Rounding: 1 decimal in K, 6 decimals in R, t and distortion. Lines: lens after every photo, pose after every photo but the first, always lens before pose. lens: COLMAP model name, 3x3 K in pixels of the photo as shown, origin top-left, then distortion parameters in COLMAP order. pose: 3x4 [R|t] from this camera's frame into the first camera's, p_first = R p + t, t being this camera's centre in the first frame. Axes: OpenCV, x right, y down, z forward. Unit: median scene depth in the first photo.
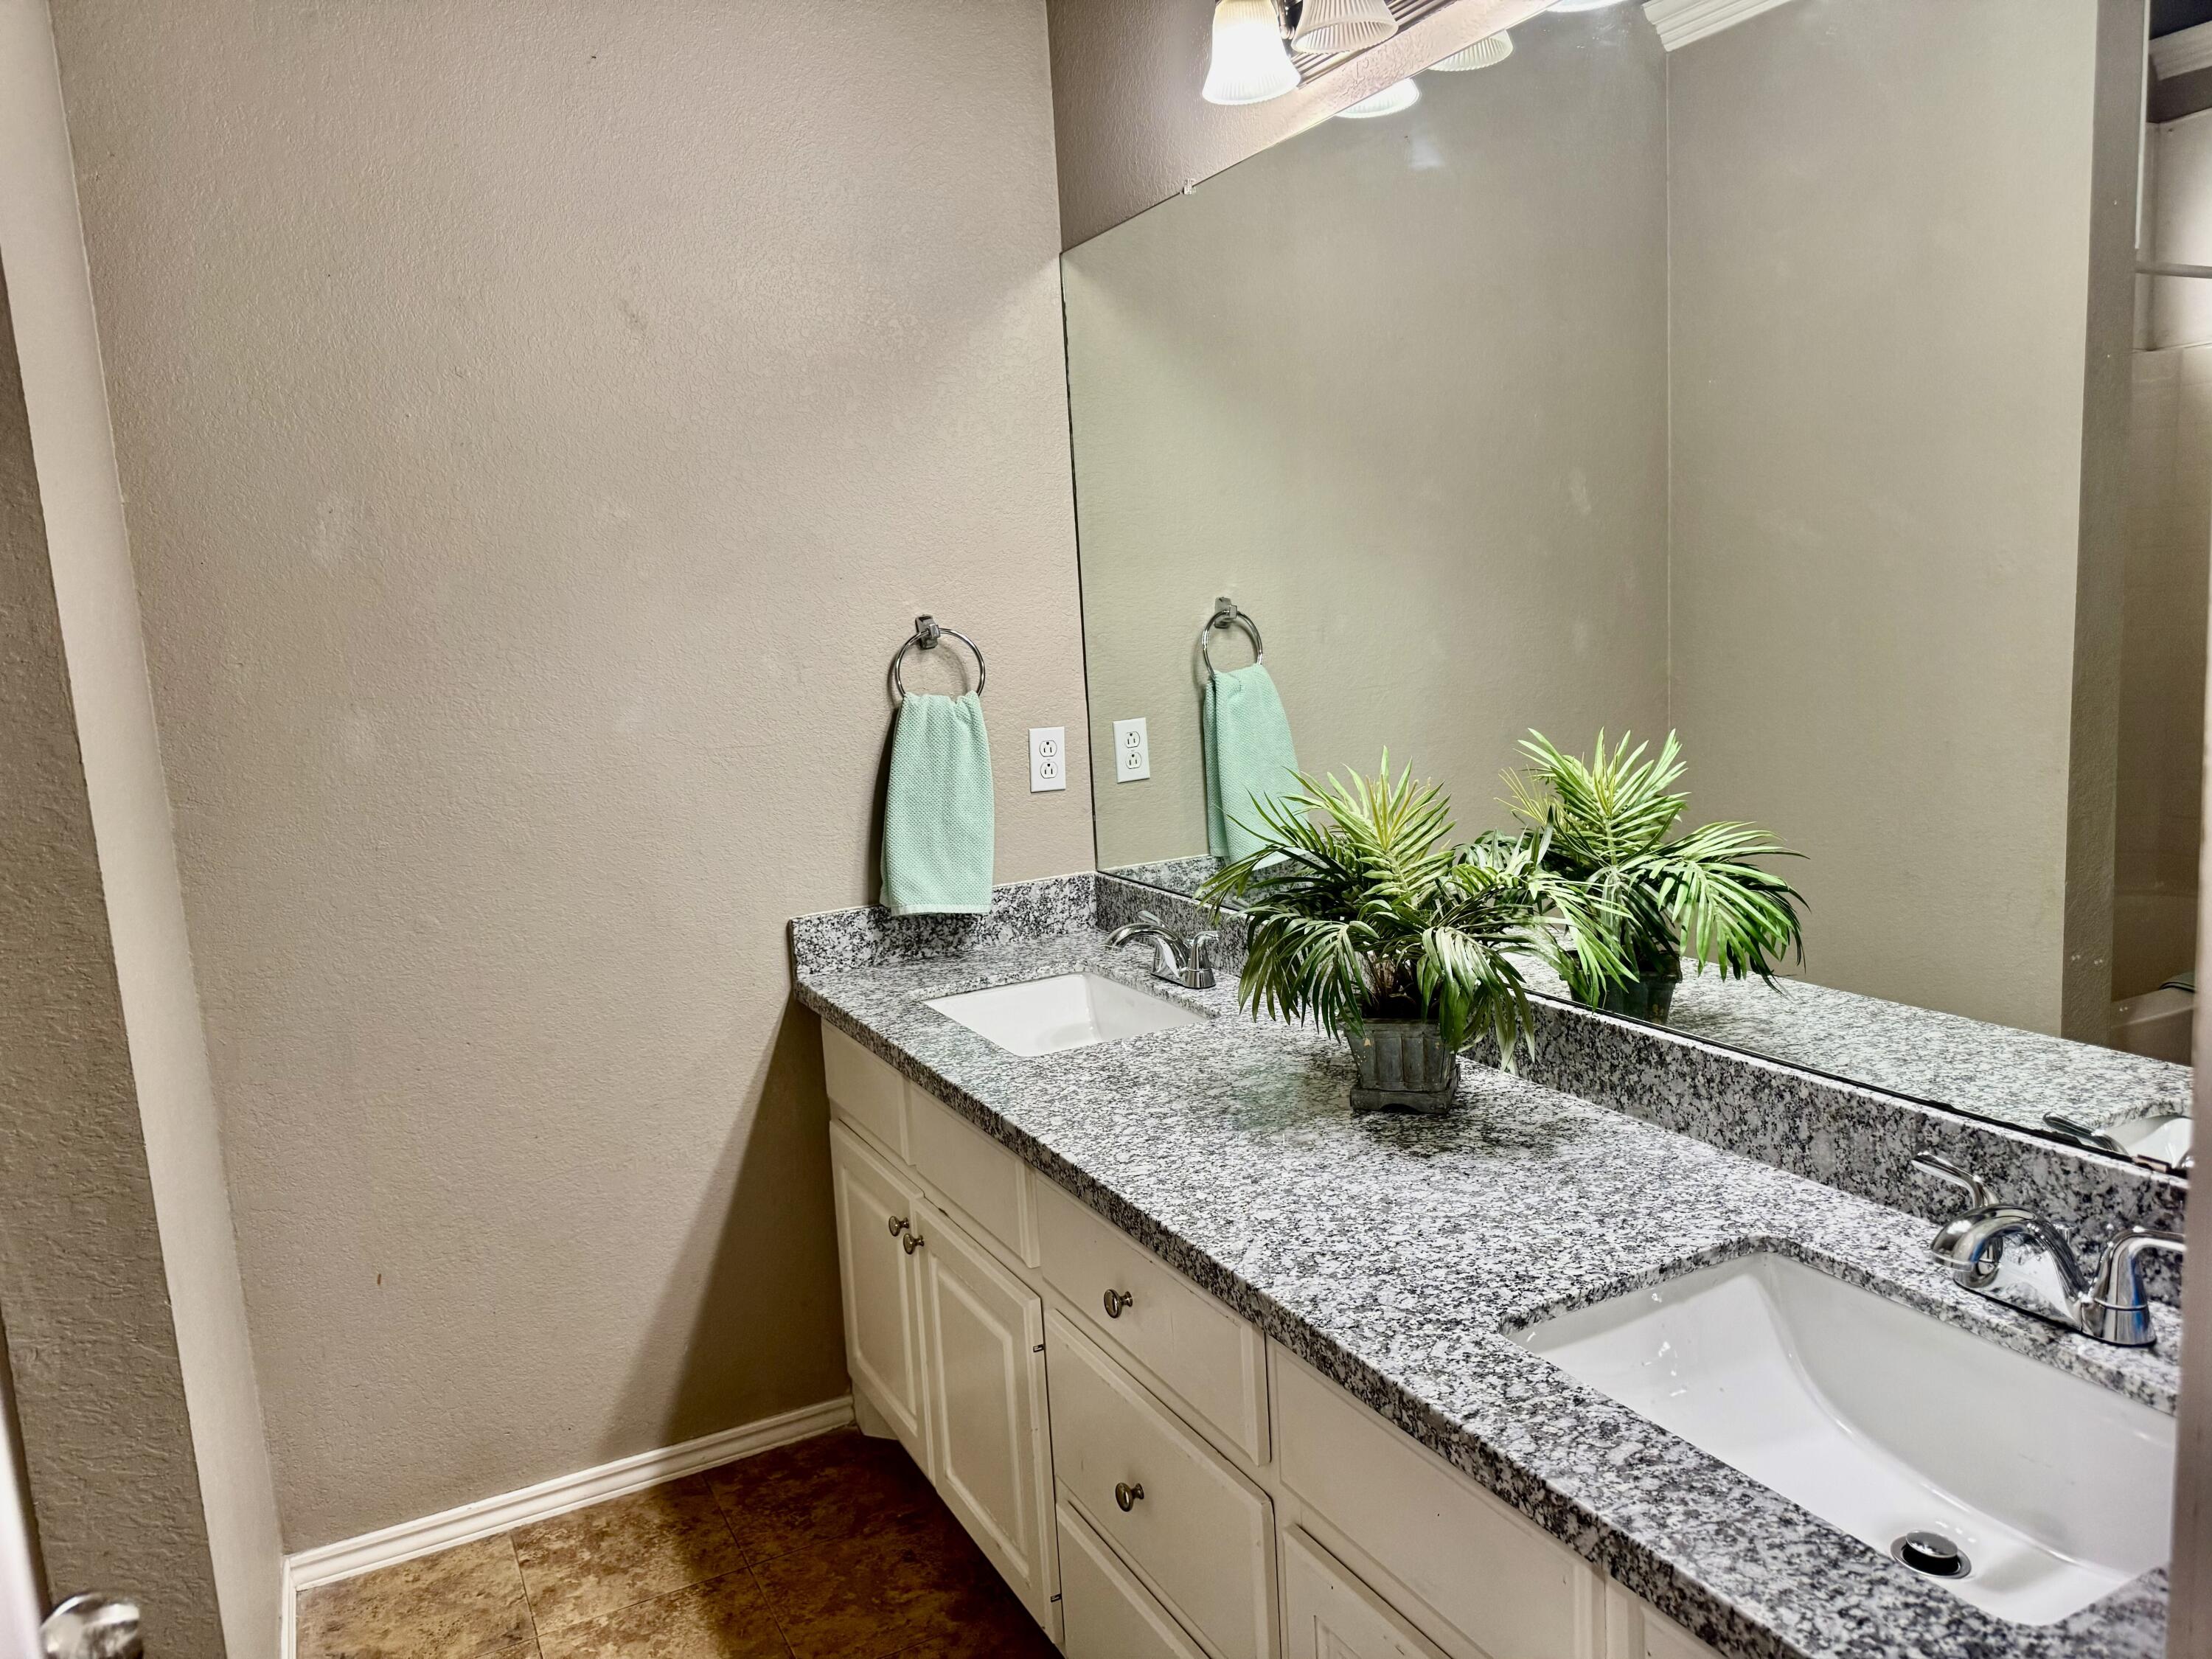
lens RADIAL K [[1560.6, 0, 1101.1], [0, 1560.6, 845.7], [0, 0, 1]] dist [0.099336, -0.076357]
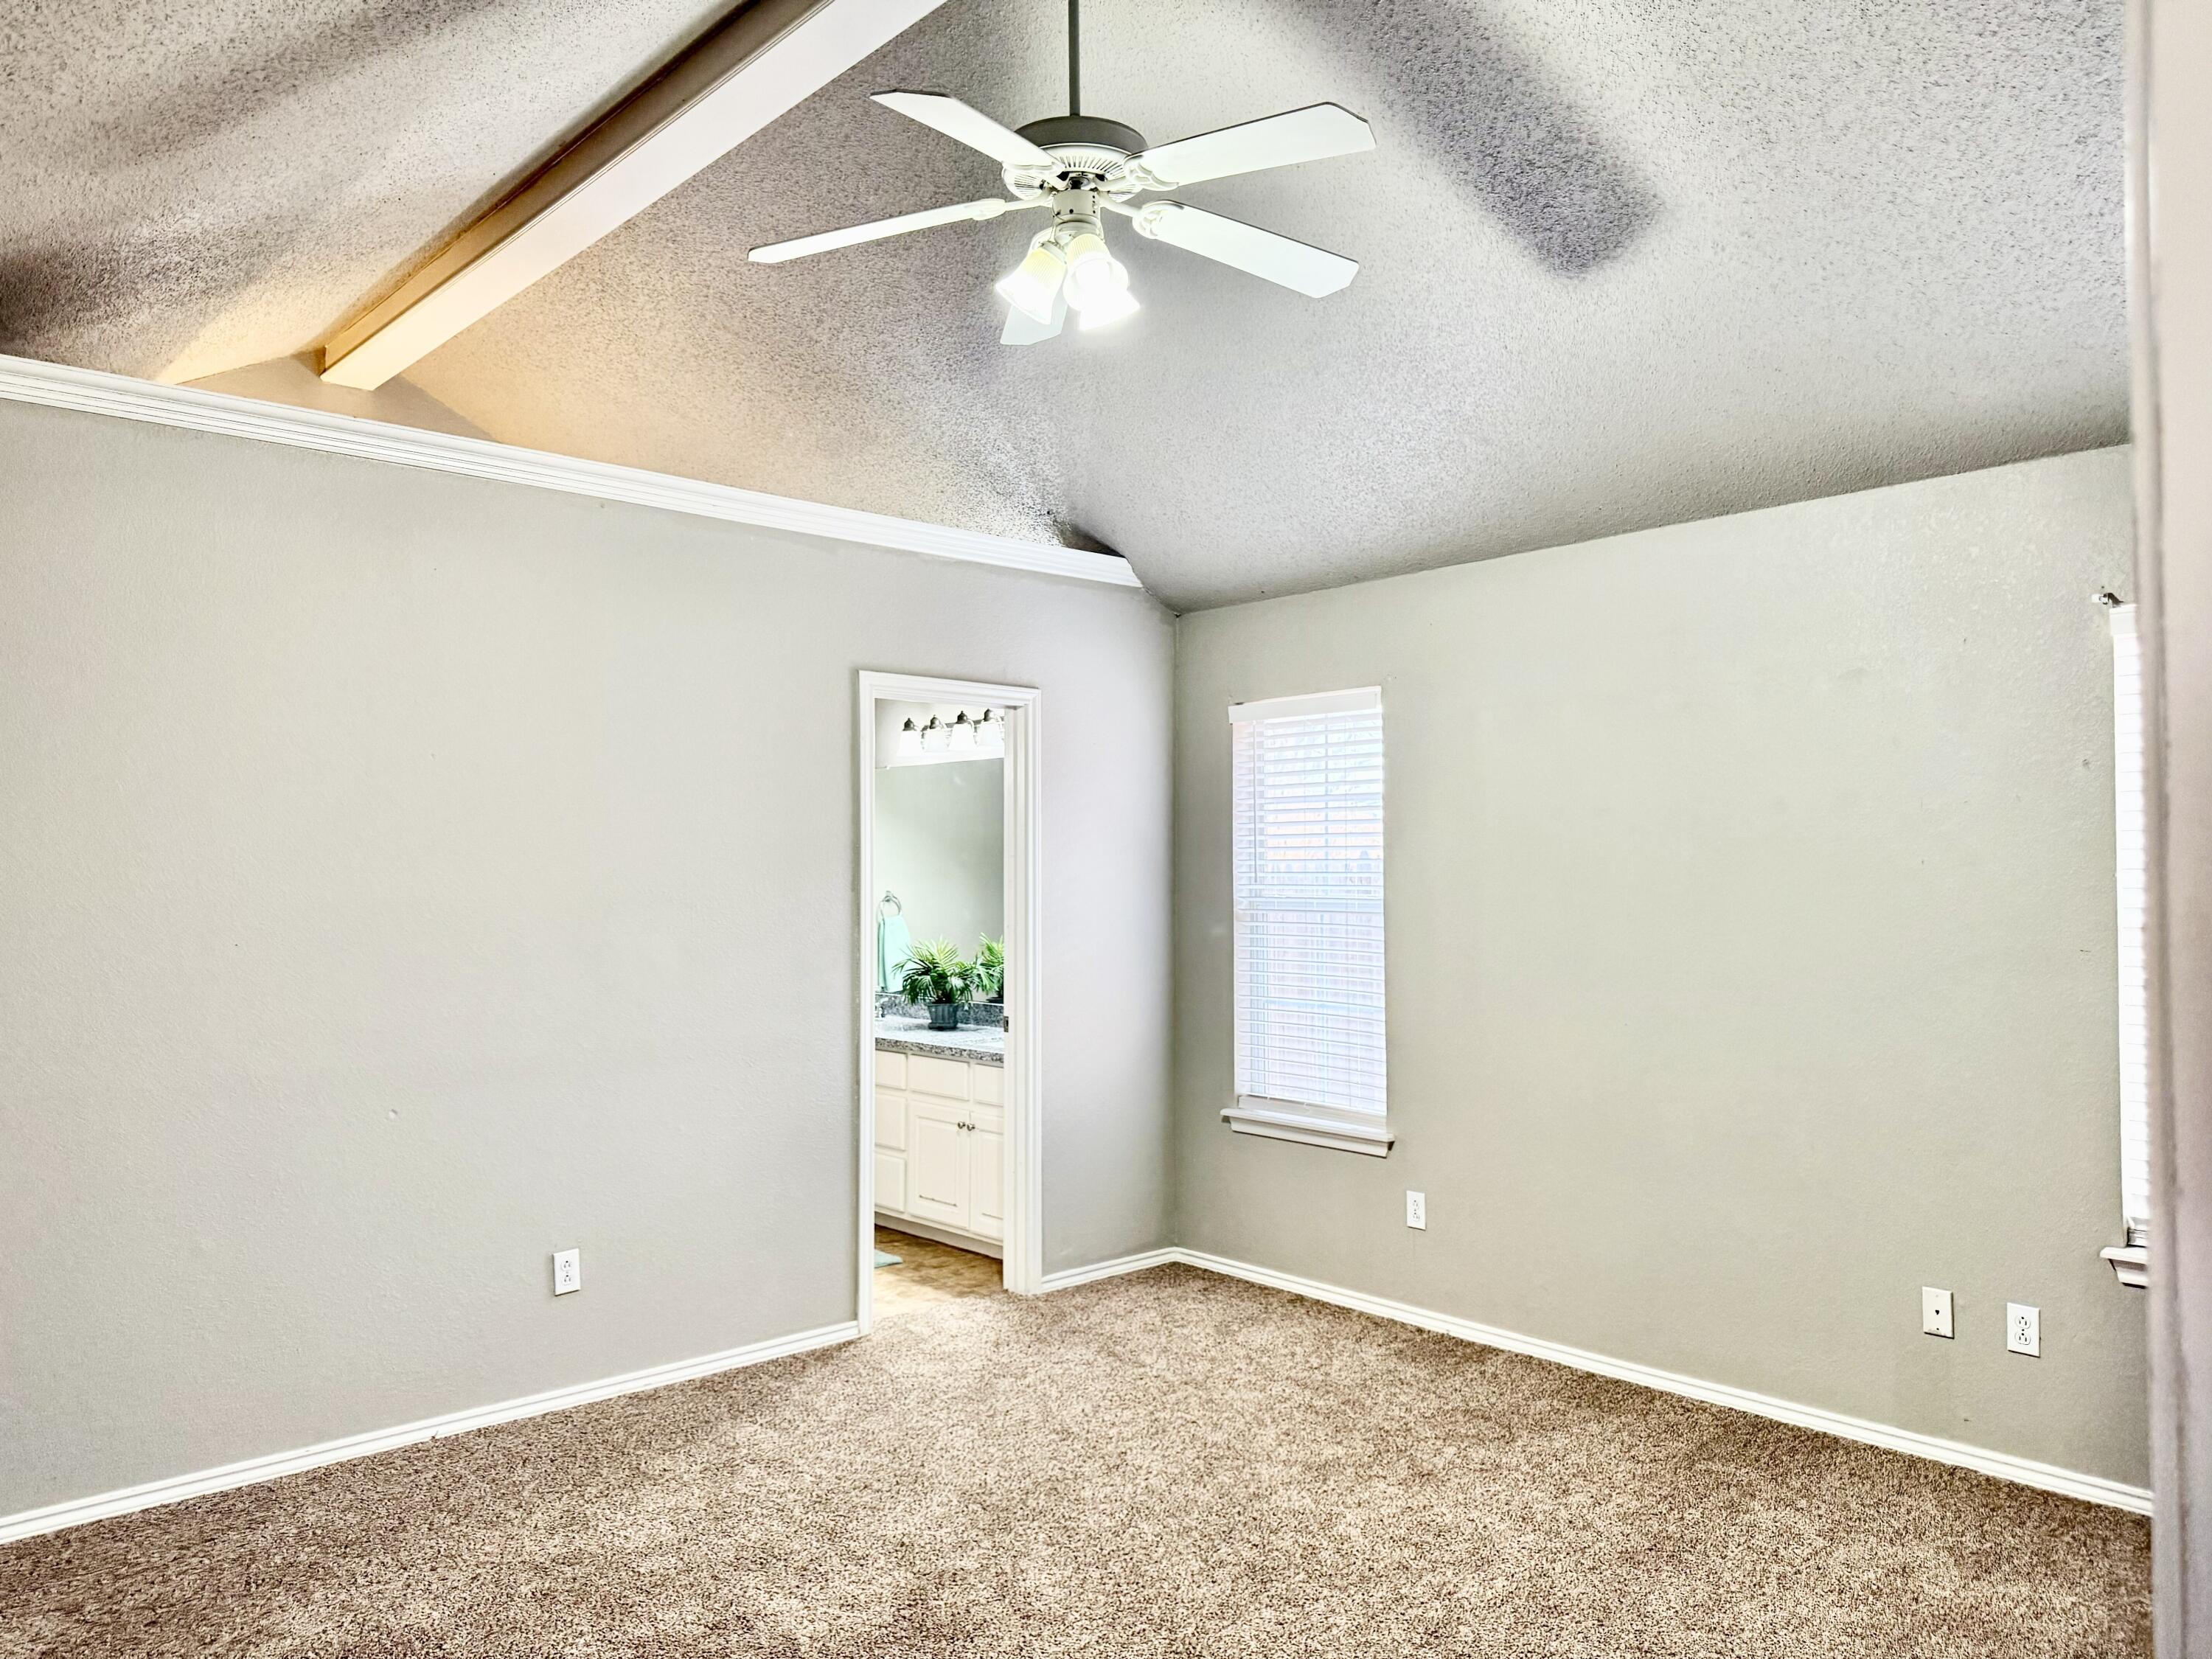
lens RADIAL K [[1560.6, 0, 1101.1], [0, 1560.6, 845.7], [0, 0, 1]] dist [0.099336, -0.076357]
pose [[0.966088, 0.047339, 0.253835, -0.399638], [-0.002099, 0.984458, -0.175609, 0.374623], [-0.258203, 0.169121, 0.951173, -2.632668]]
